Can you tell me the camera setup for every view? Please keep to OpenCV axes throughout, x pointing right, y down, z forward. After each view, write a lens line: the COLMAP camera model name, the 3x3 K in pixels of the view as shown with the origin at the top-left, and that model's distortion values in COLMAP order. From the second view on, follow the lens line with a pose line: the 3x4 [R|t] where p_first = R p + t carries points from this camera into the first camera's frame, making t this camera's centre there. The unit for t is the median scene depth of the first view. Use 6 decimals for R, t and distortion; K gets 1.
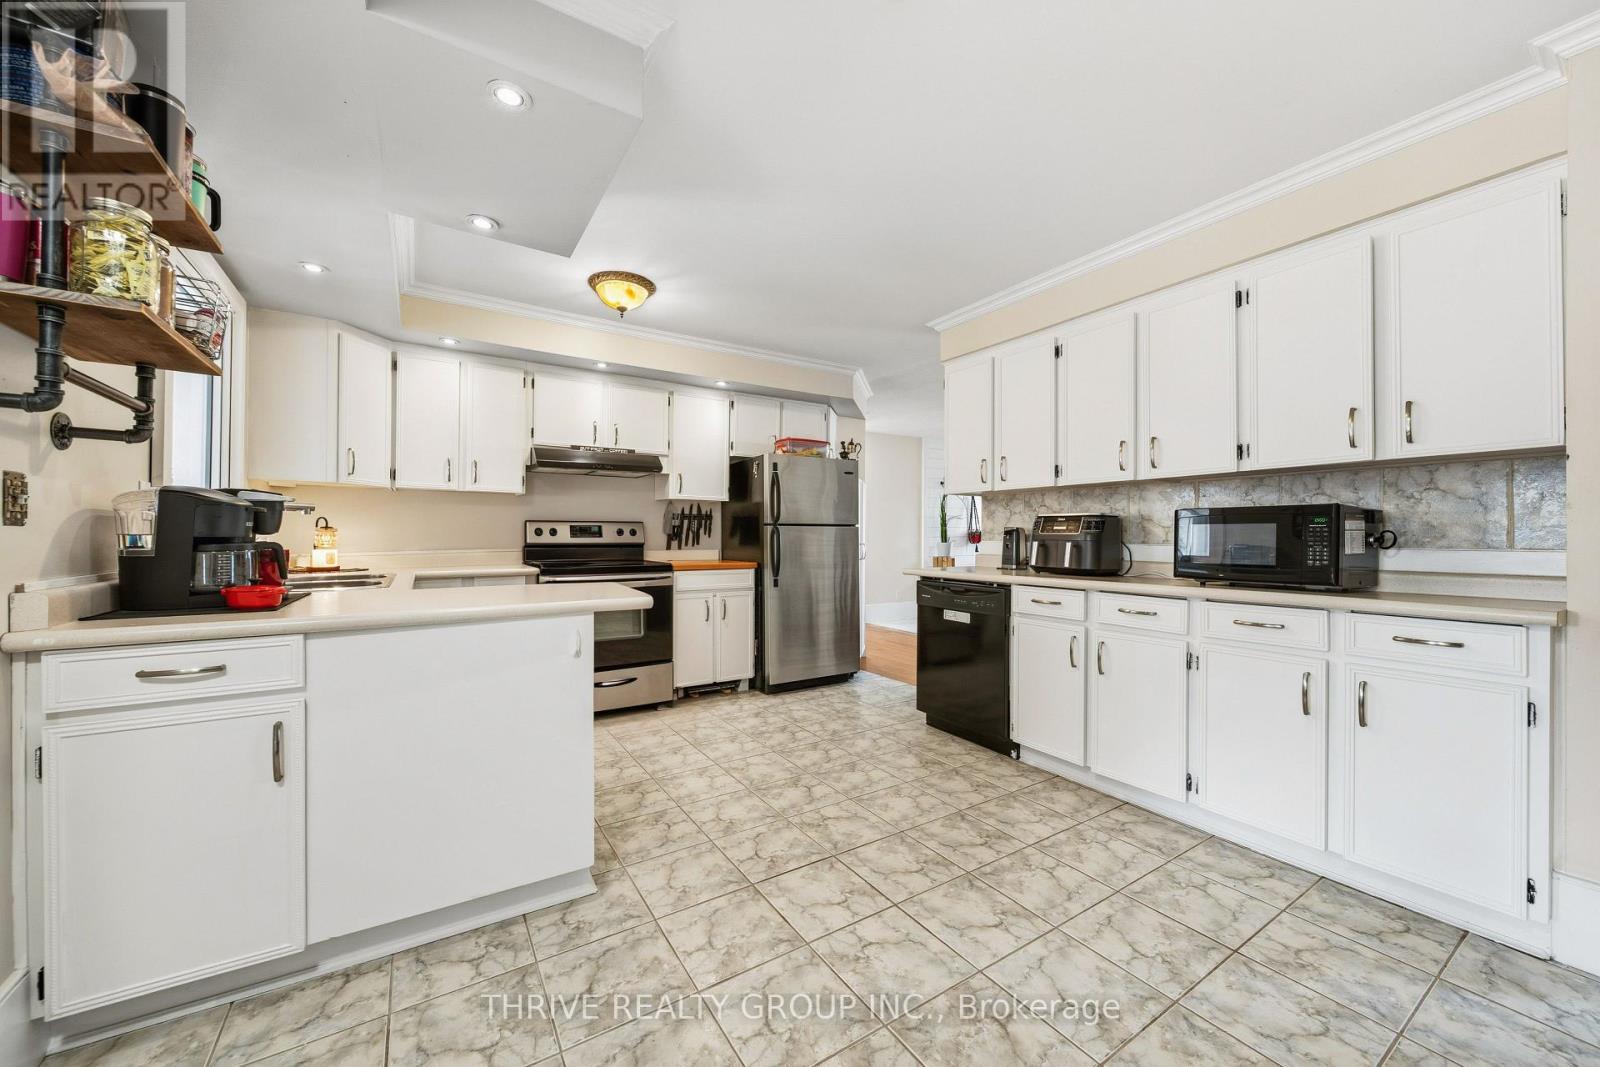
lens RADIAL K [[568.0, 0, 800.0], [0, 568.0, 533.5], [0, 0, 1]] dist [-0.001915, -0.000126]
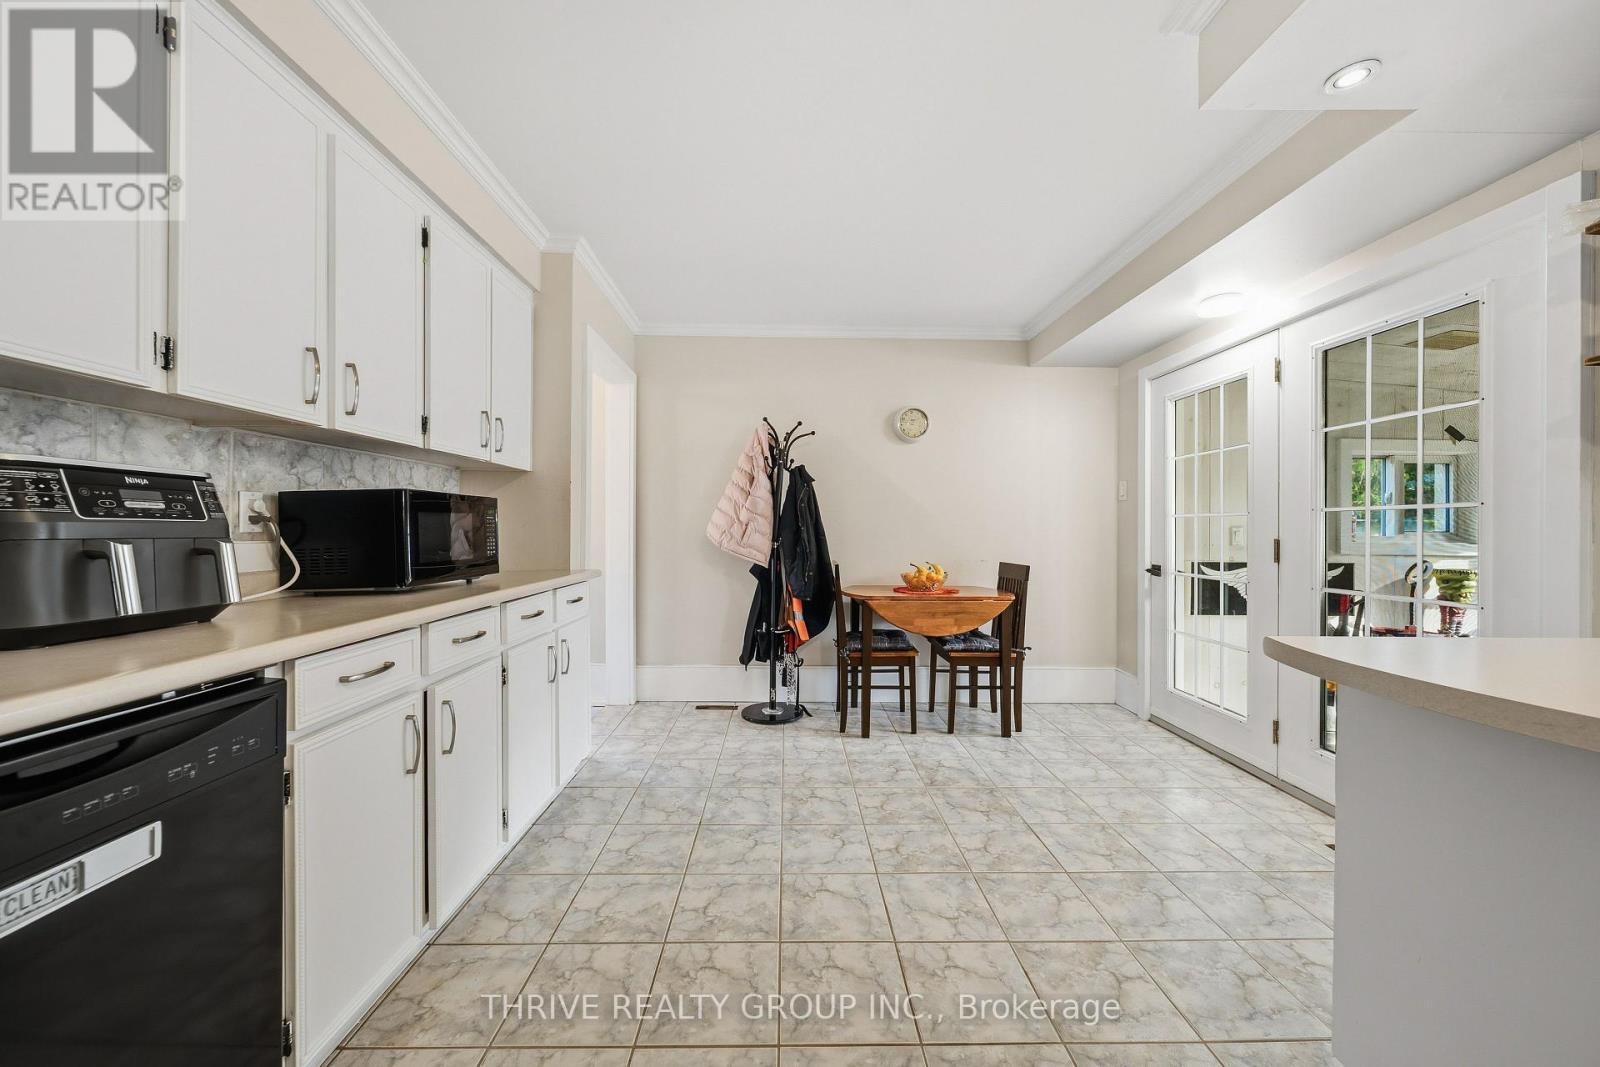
lens RADIAL K [[570.8, 0, 830.7], [0, 570.8, 530.7], [0, 0, 1]] dist [0.002225, 0.000144]
pose [[-0.870818, -0.009872, 0.491507, -0.112595], [-0.010284, 0.999945, 0.001865, 0.000668], [-0.491498, -0.003431, -0.870872, 1.139197]]
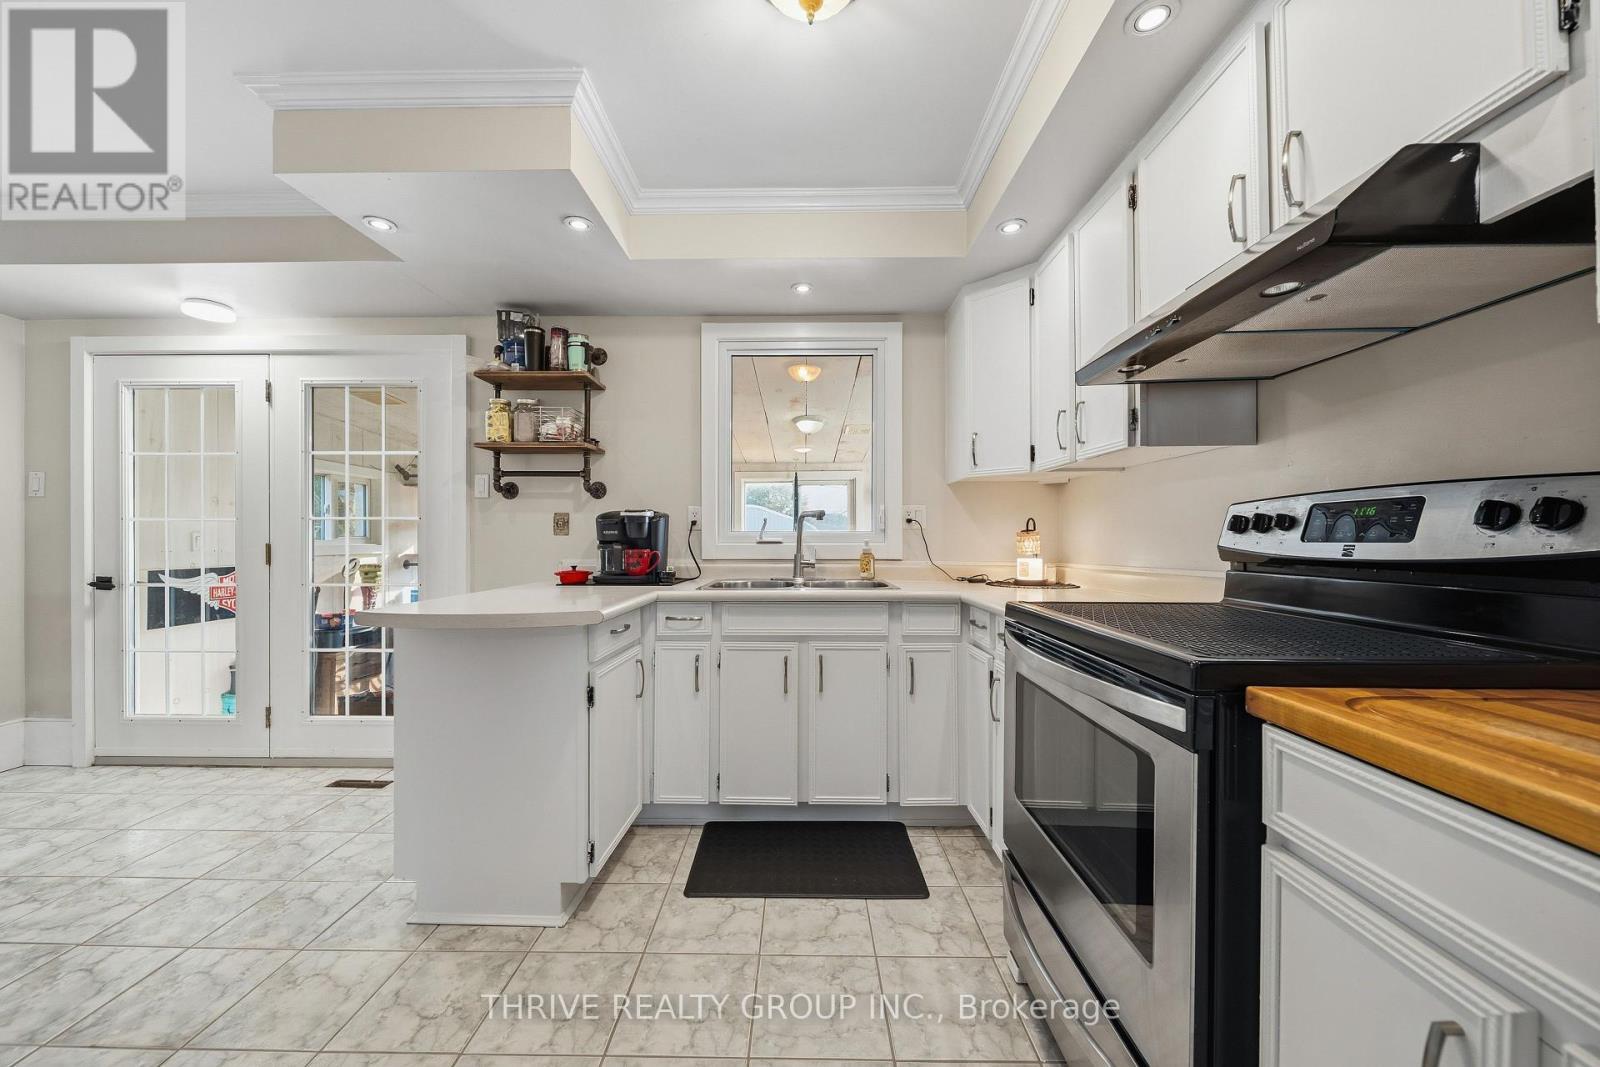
lens RADIAL K [[577.6, 0, 800.0], [0, 577.6, 533.5], [0, 0, 1]] dist [0.000620, 0.000094]
pose [[-0.514026, -0.008738, -0.857730, 0.047507], [0.000847, 0.999942, -0.010694, 0.002163], [0.857774, -0.006223, -0.513989, 1.275965]]
